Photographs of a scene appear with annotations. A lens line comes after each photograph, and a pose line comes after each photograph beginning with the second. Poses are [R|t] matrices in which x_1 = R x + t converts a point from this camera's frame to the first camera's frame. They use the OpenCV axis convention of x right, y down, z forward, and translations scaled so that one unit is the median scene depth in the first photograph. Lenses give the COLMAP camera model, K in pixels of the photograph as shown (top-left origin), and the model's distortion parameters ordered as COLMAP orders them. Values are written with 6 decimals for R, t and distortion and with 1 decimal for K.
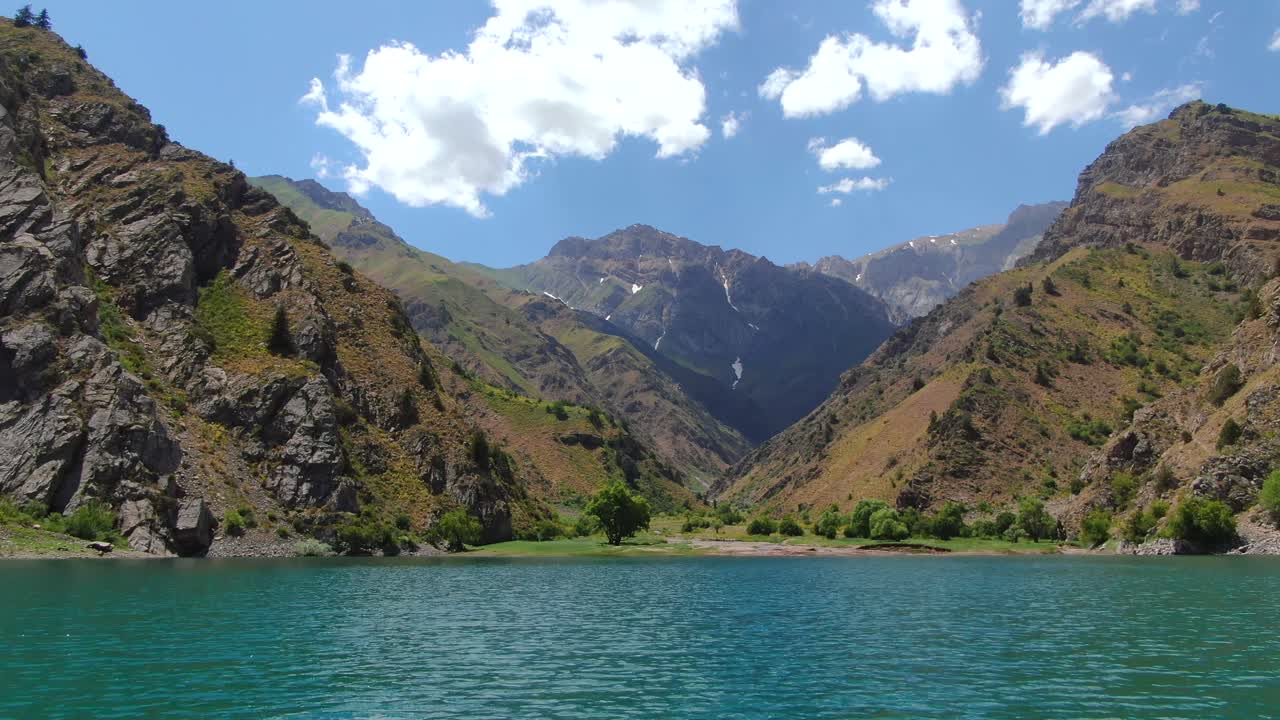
lens RADIAL K [[955.5, 0, 640.0], [0, 955.5, 360.0], [0, 0, 1]] dist [-0.000933, -0.000218]
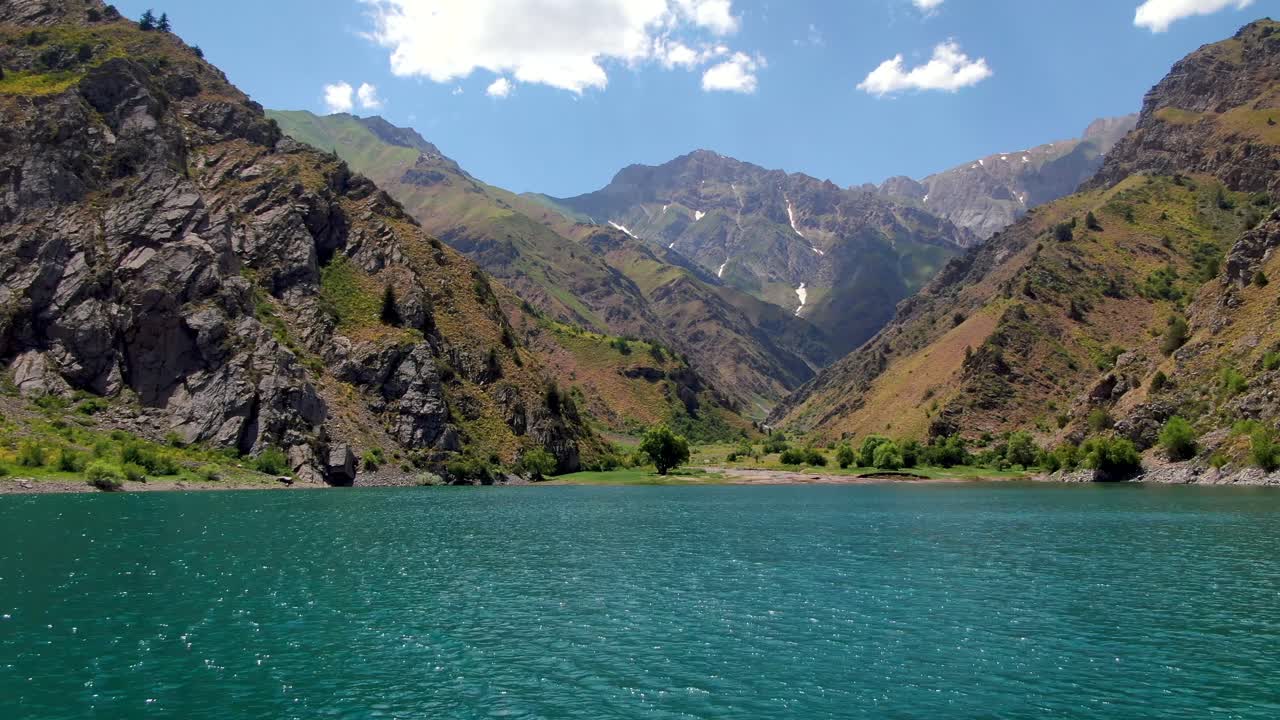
lens RADIAL K [[955.5, 0, 640.0], [0, 955.5, 360.0], [0, 0, 1]] dist [-0.000933, -0.000218]
pose [[0.997486, -0.013709, -0.069525, 0.023019], [0.019110, 0.996799, 0.077627, -0.036330], [0.068238, -0.078761, 0.994555, -0.157575]]
